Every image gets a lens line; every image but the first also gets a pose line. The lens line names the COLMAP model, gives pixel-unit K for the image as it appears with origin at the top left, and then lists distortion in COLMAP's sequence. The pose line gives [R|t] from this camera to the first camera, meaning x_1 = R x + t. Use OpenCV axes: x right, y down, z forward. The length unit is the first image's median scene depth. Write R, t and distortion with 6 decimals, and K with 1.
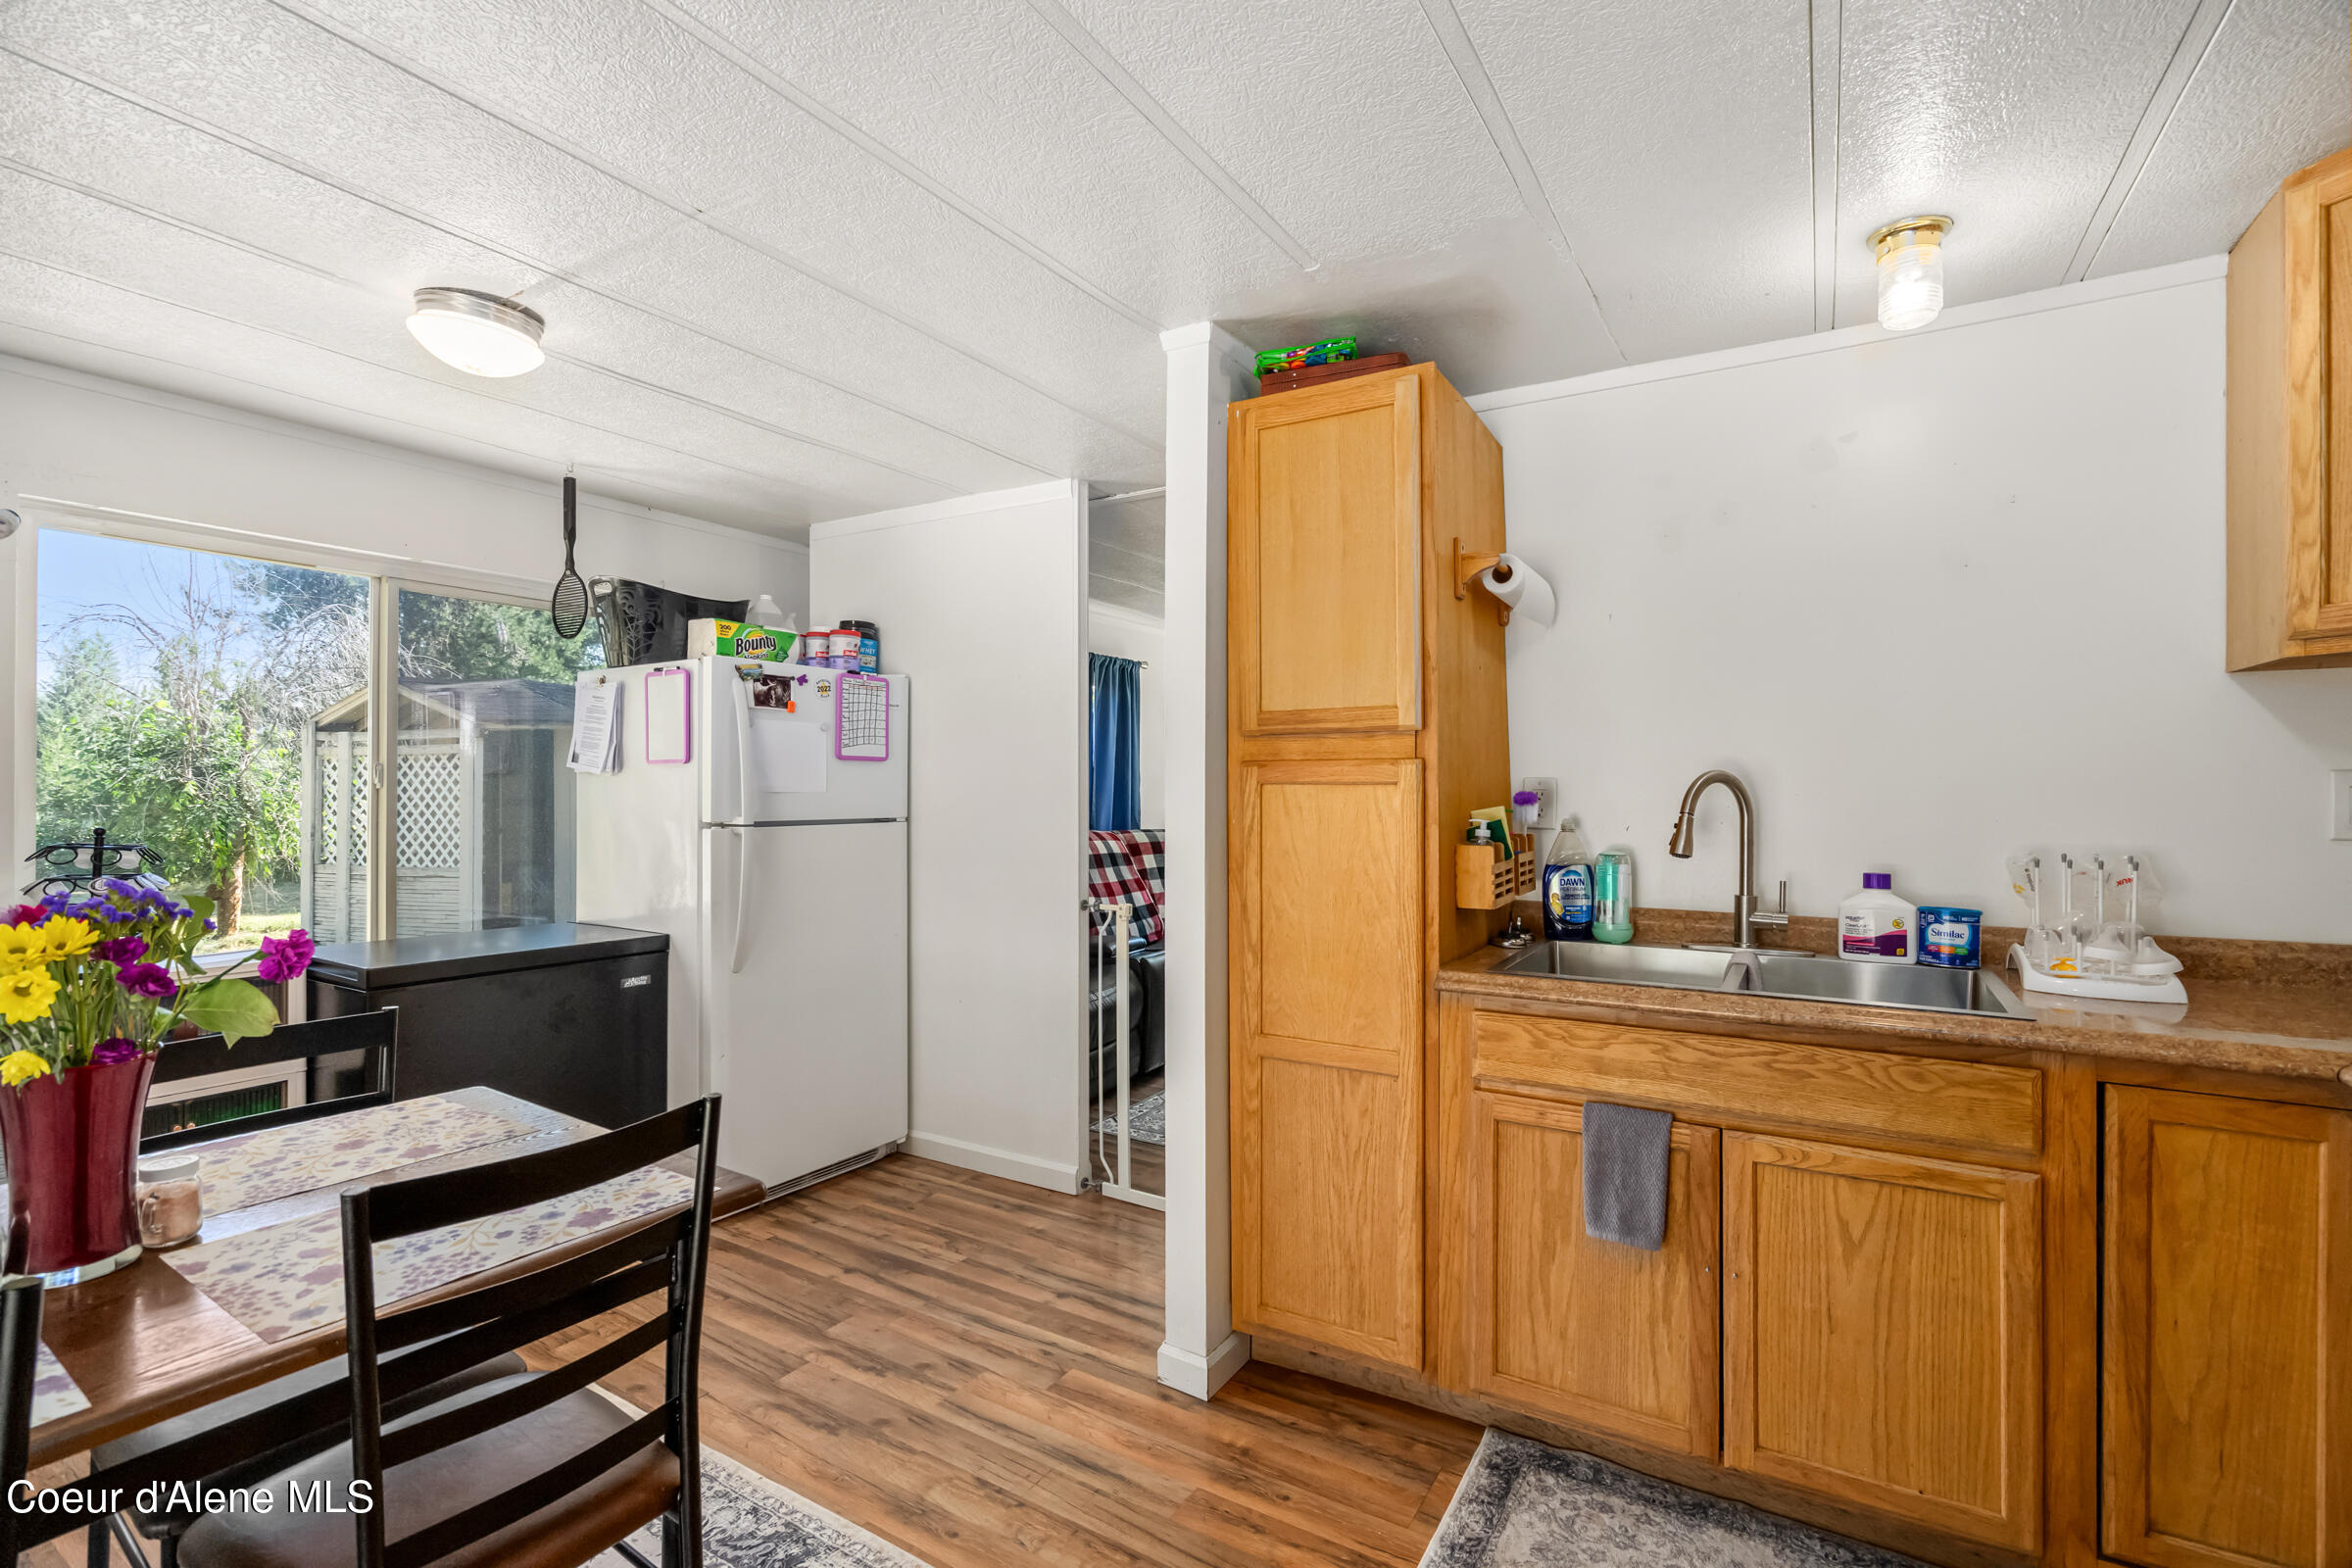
lens RADIAL K [[1059.5, 0, 1180.6], [0, 1059.5, 791.5], [0, 0, 1]] dist [-0.001043, 0.000426]
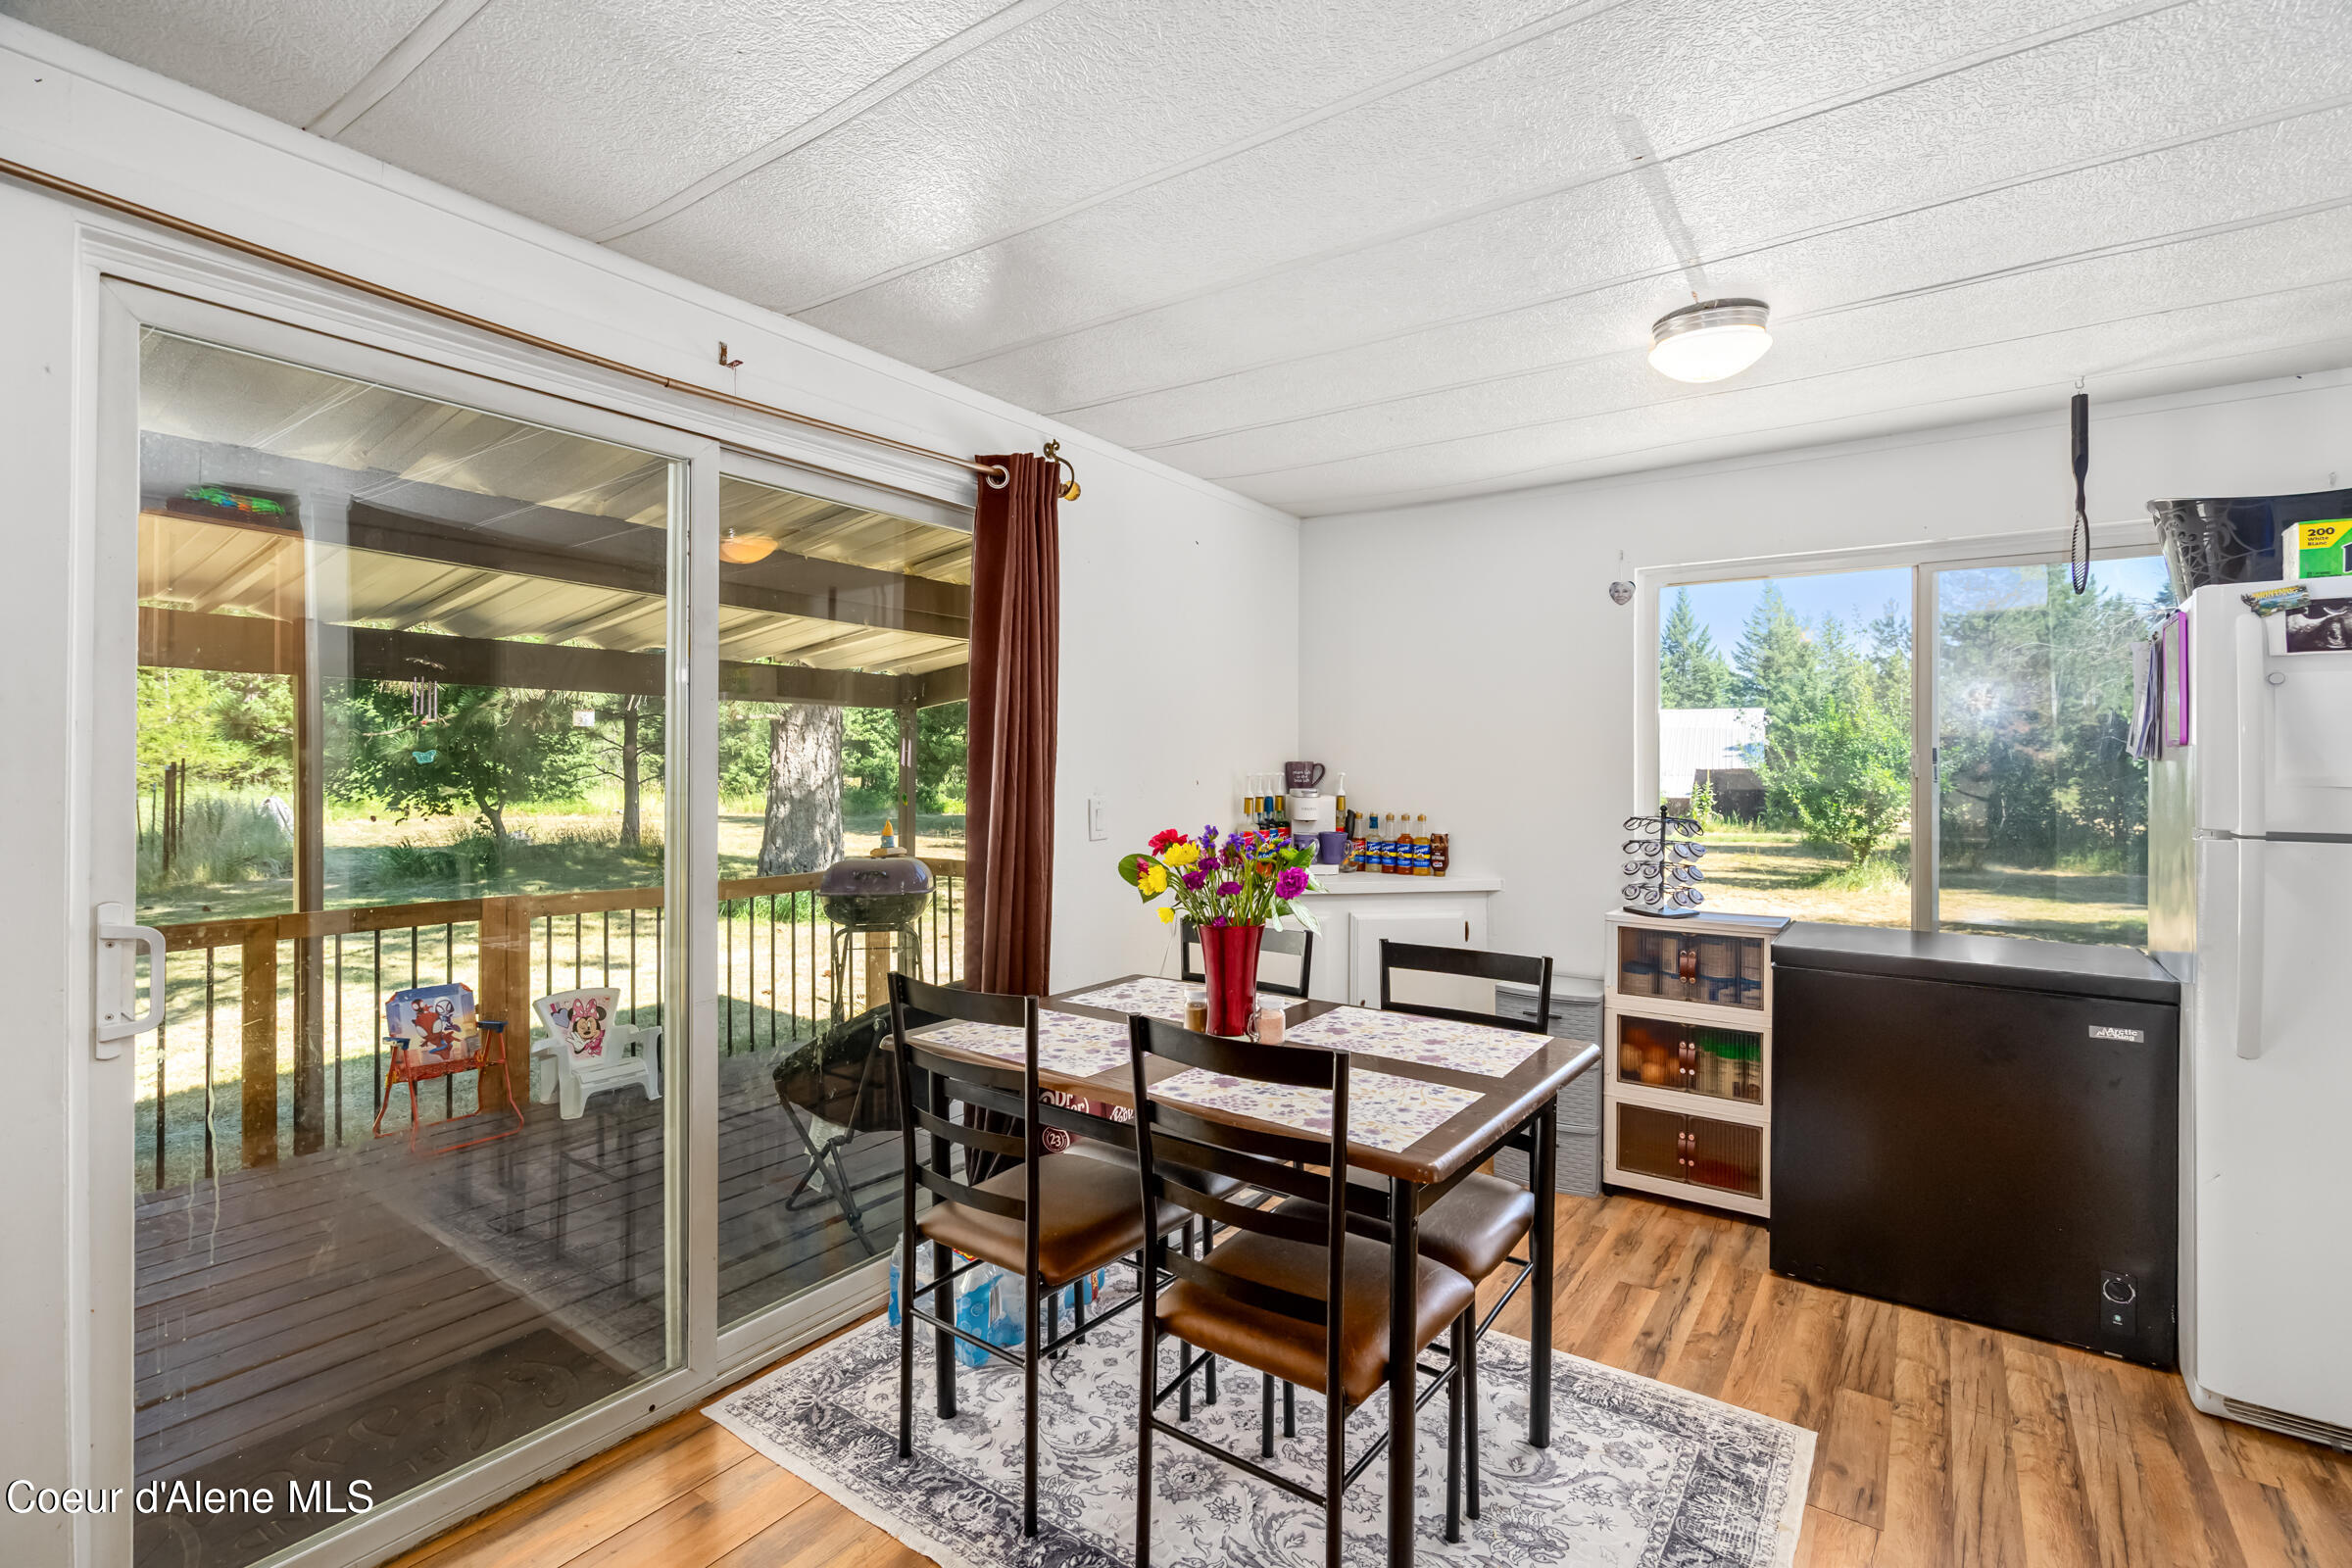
lens RADIAL K [[1045.4, 0, 1176.0], [0, 1045.4, 784.0], [0, 0, 1]] dist [-0.000255, 0.000011]
pose [[-0.085824, 0.015028, -0.996197, 0.281995], [-0.010414, 0.999818, 0.015980, -0.004630], [0.996256, 0.011745, -0.085652, 0.382966]]
